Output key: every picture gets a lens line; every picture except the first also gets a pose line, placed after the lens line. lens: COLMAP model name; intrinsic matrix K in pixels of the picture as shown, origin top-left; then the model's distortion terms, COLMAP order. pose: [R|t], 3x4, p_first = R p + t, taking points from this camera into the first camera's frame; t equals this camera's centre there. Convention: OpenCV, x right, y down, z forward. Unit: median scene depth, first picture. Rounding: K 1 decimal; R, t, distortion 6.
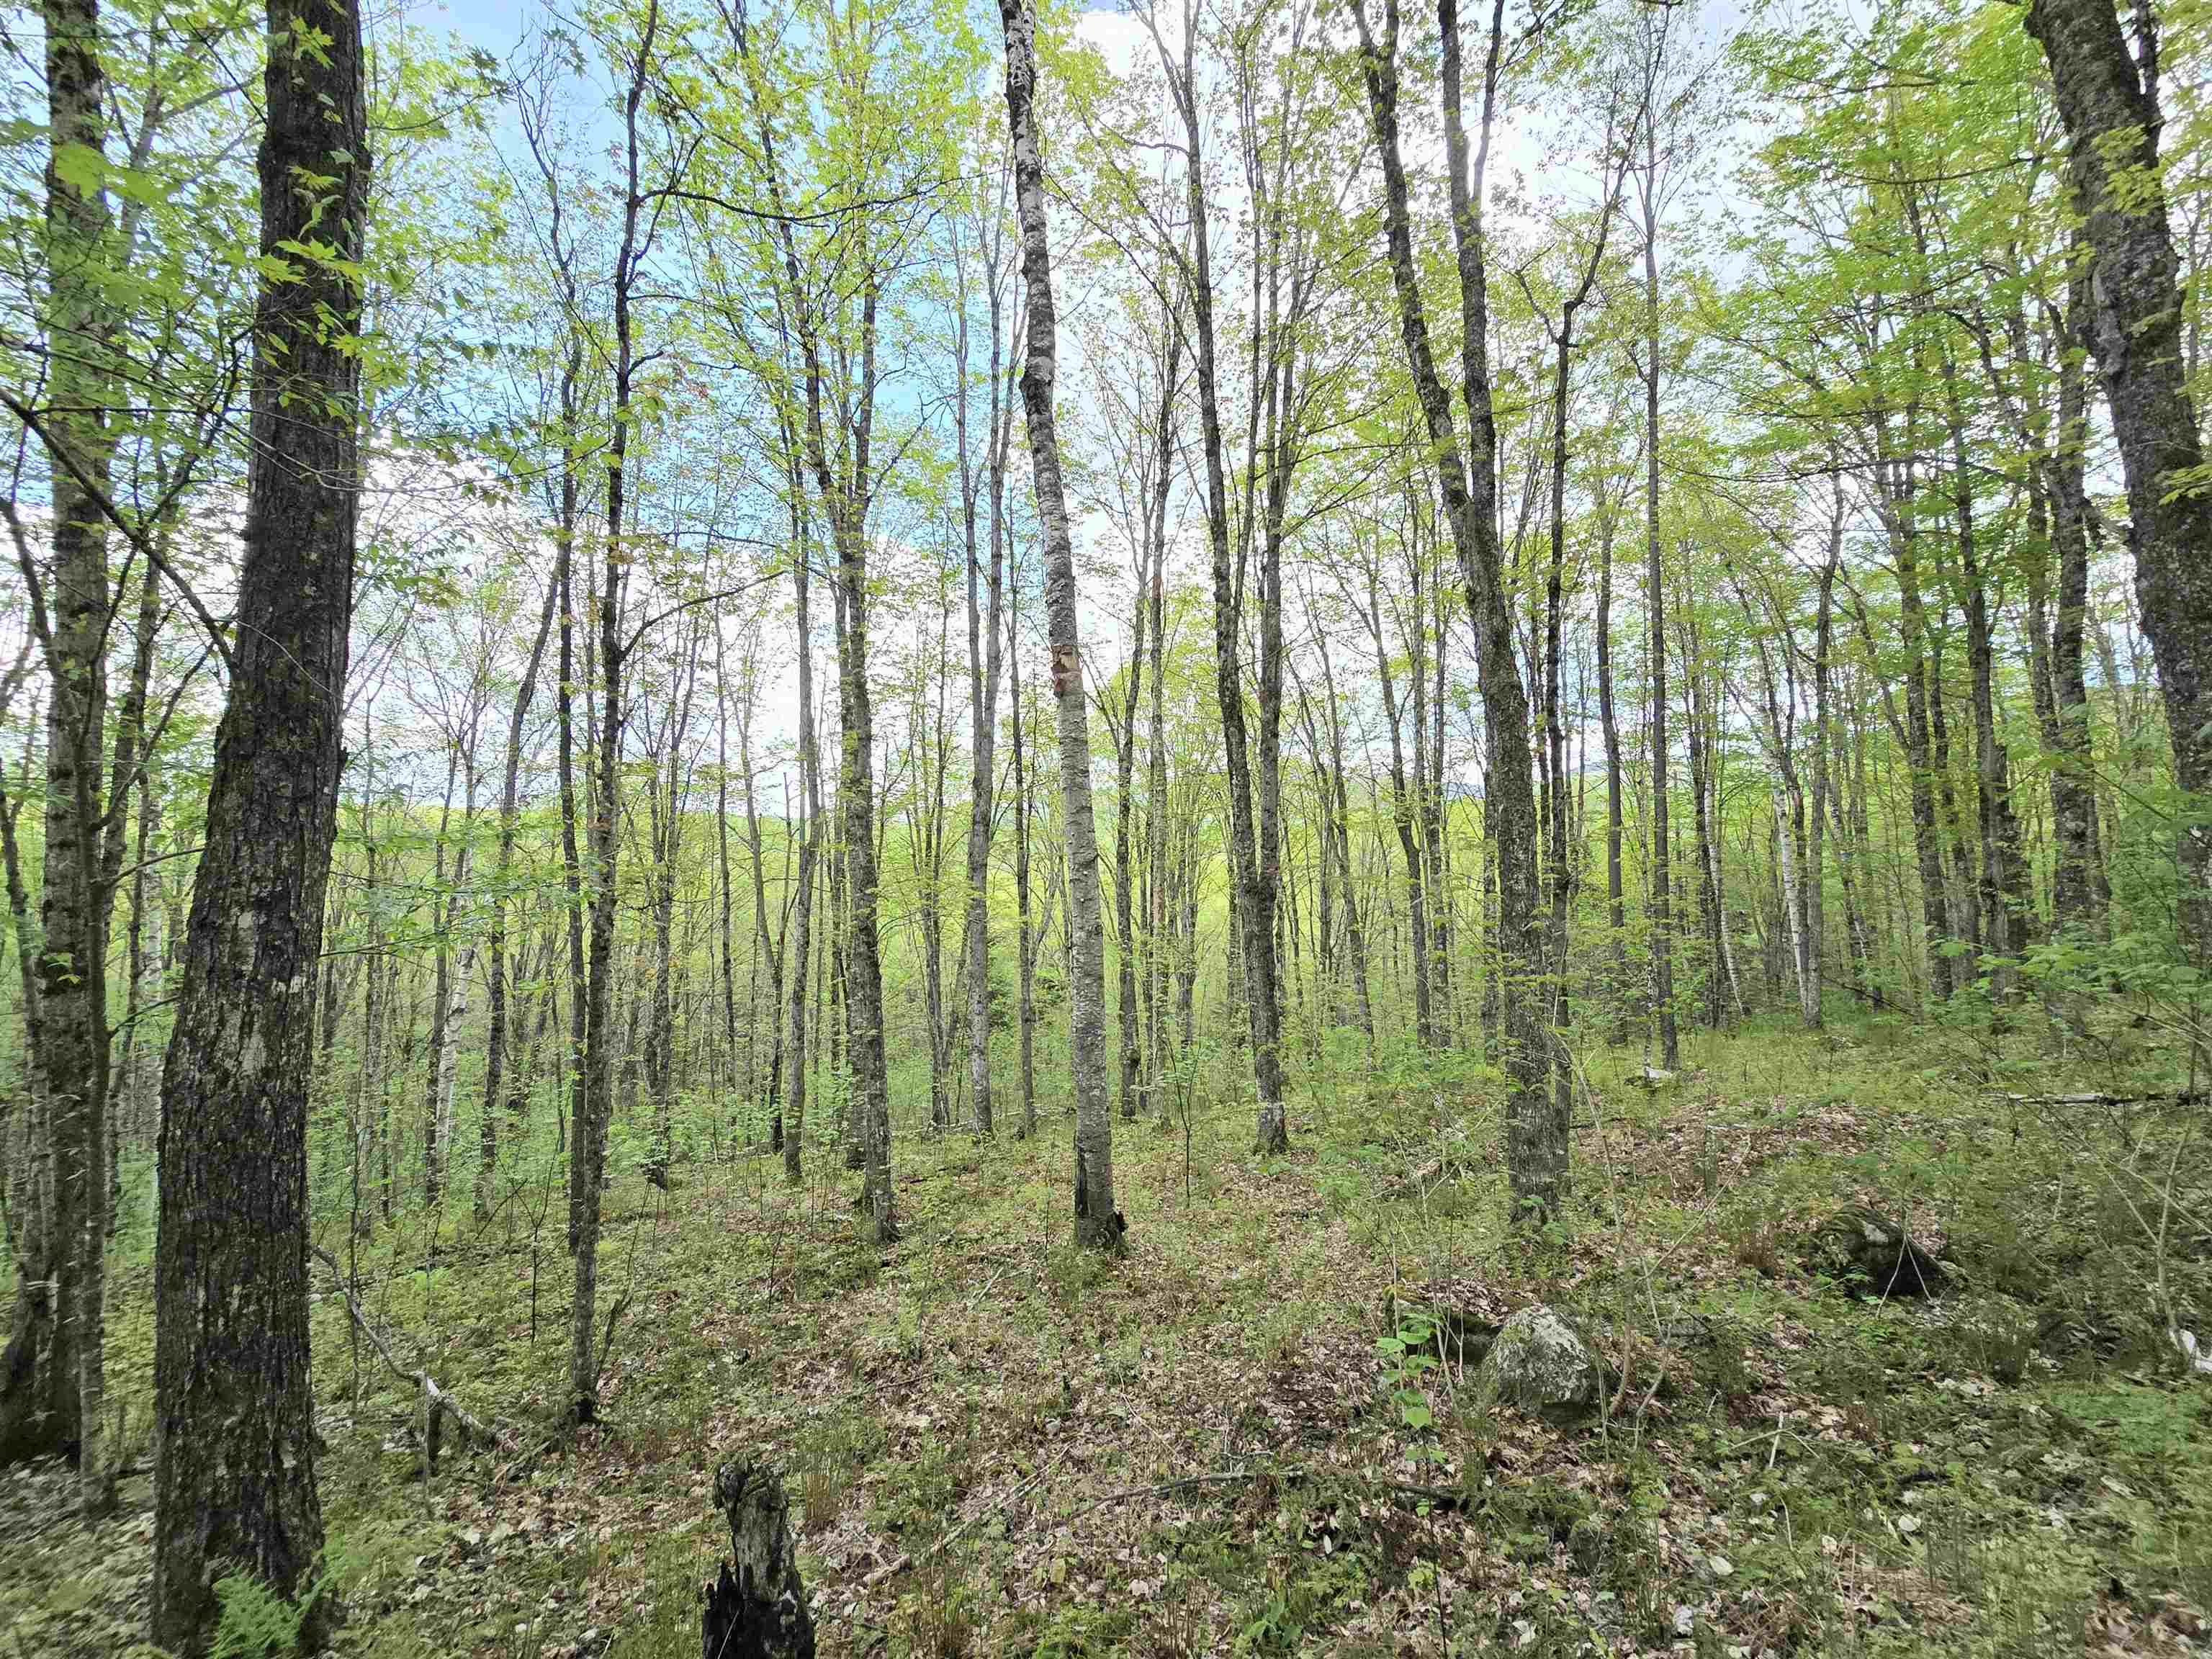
lens RADIAL K [[898.5, 0, 1106.1], [0, 898.5, 831.8], [0, 0, 1]] dist [-0.004468, 0.000624]
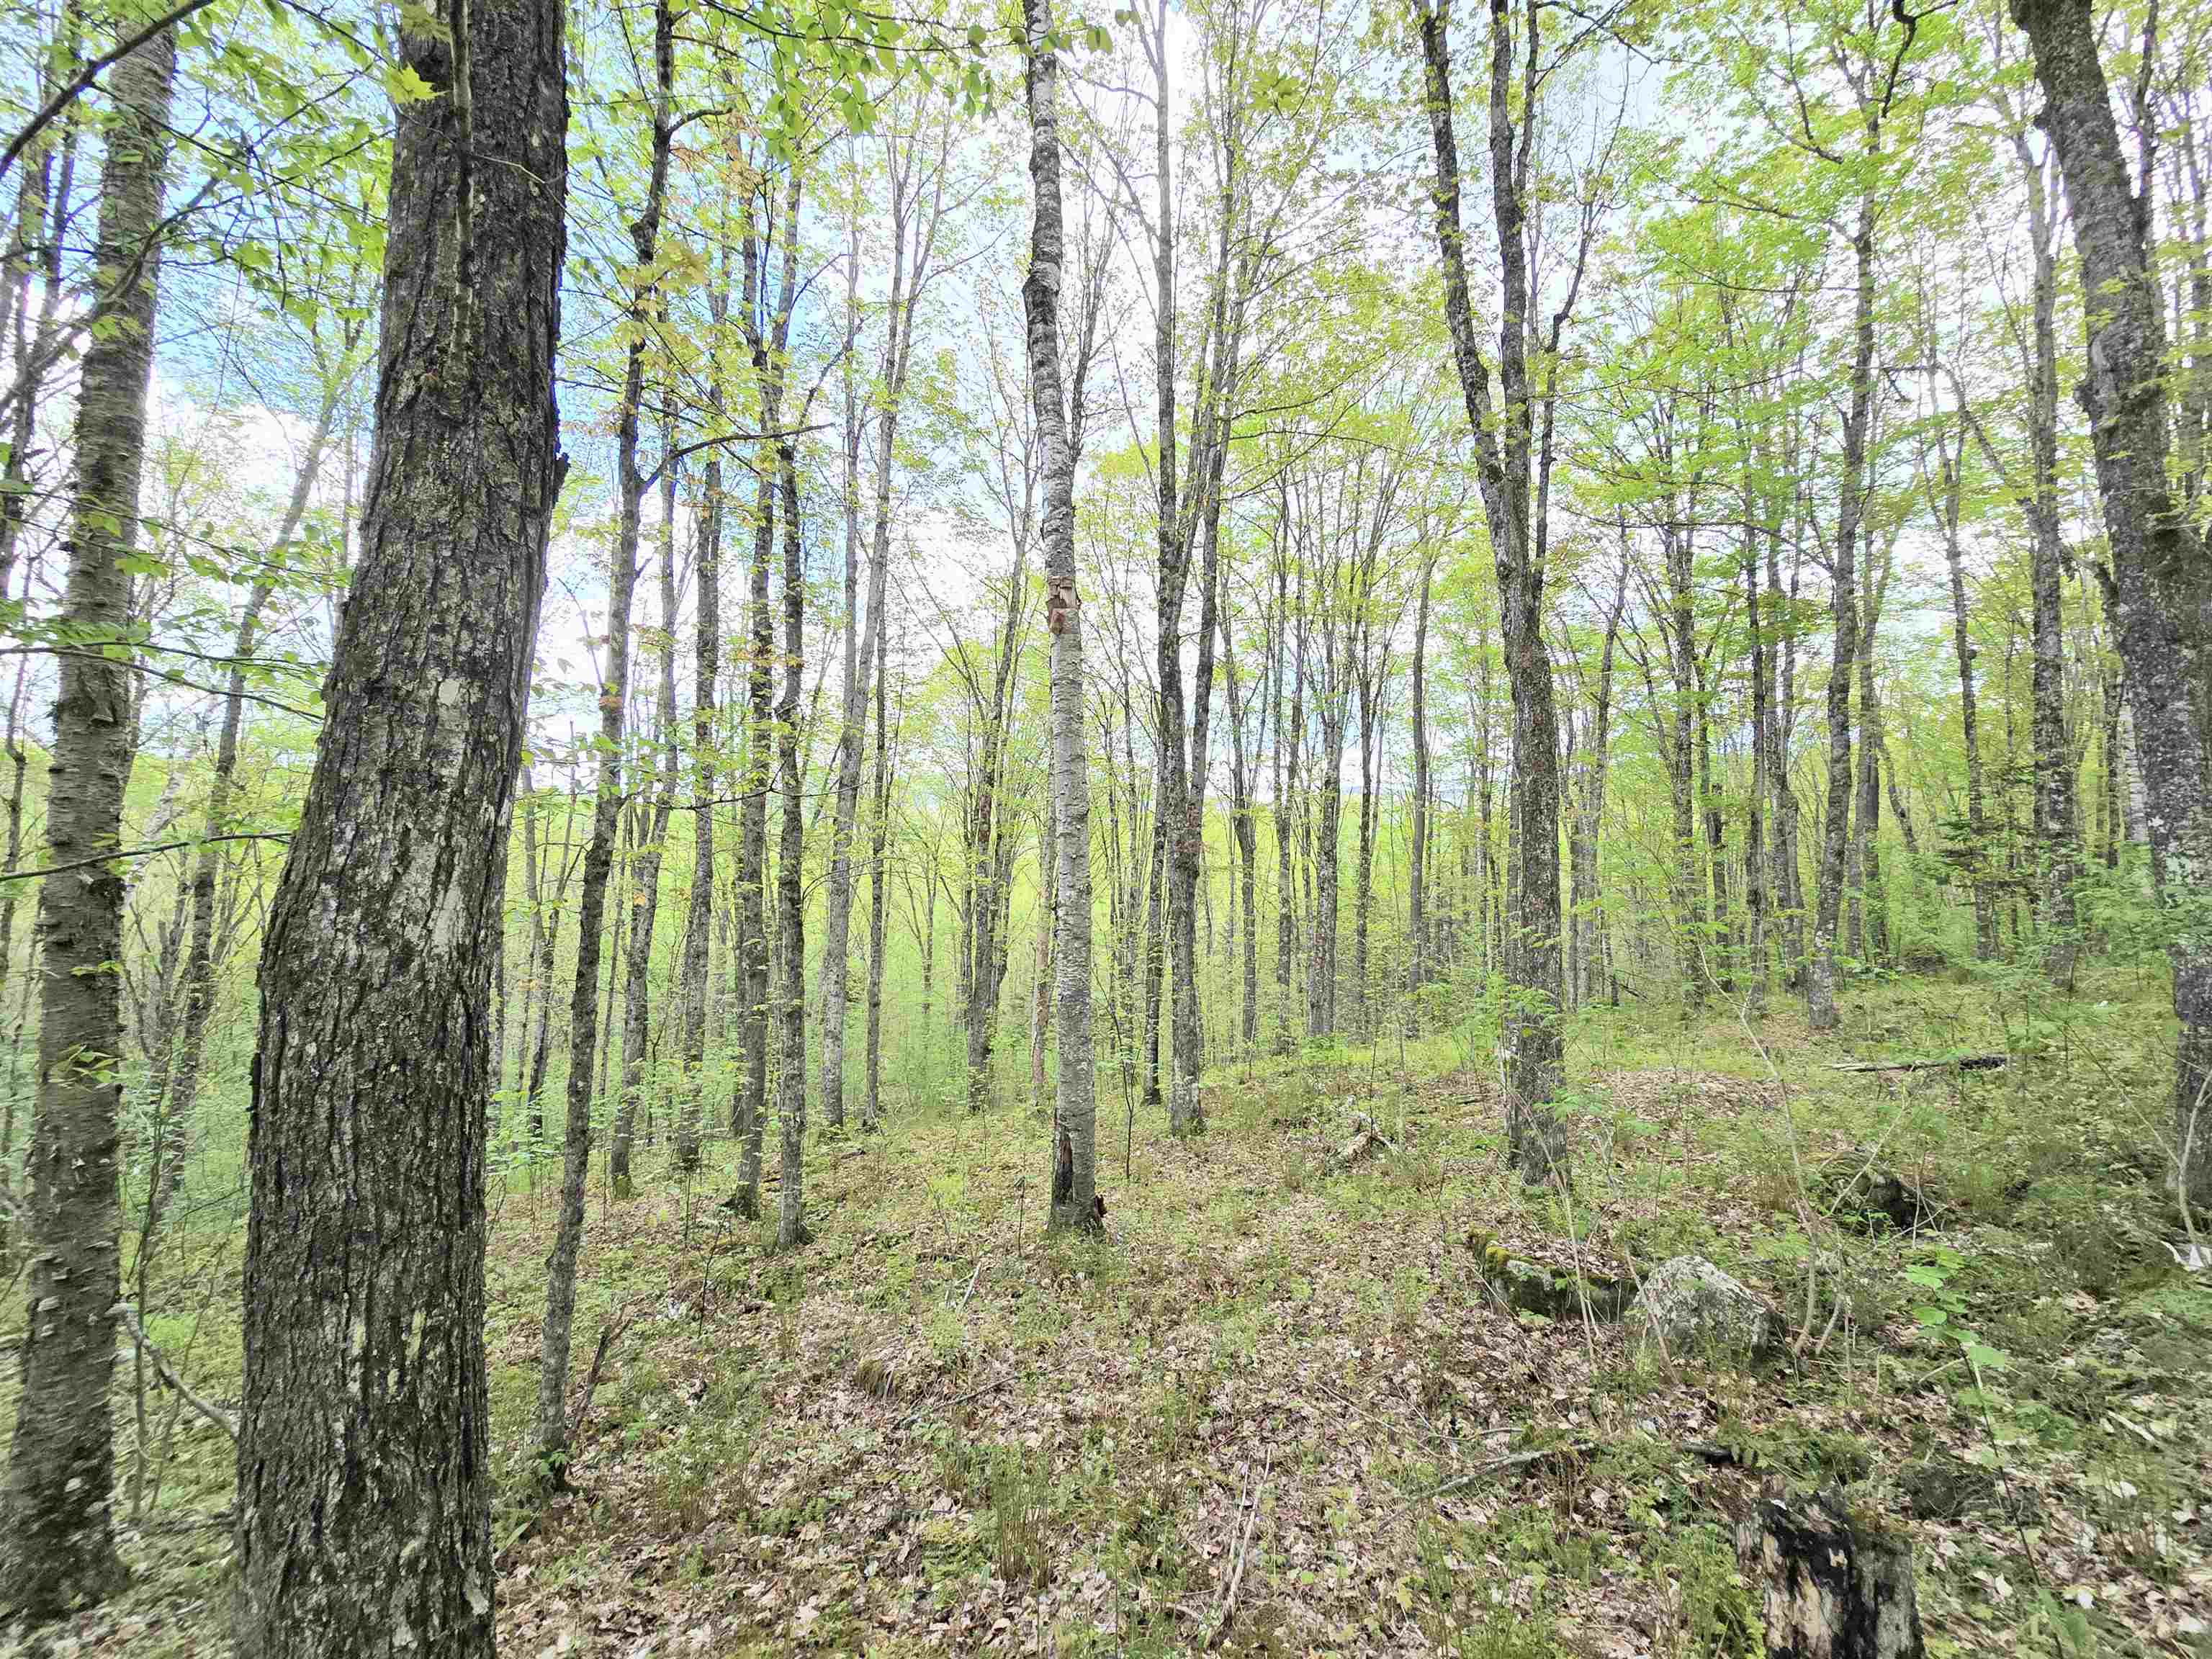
lens RADIAL K [[898.5, 0, 1105.4], [0, 898.5, 829.8], [0, 0, 1]] dist [-0.004468, 0.000624]
pose [[0.967472, 0.058744, 0.246064, -0.270216], [-0.058270, 0.998258, -0.009213, 0.067071], [-0.246177, -0.005425, 0.969210, 0.126708]]
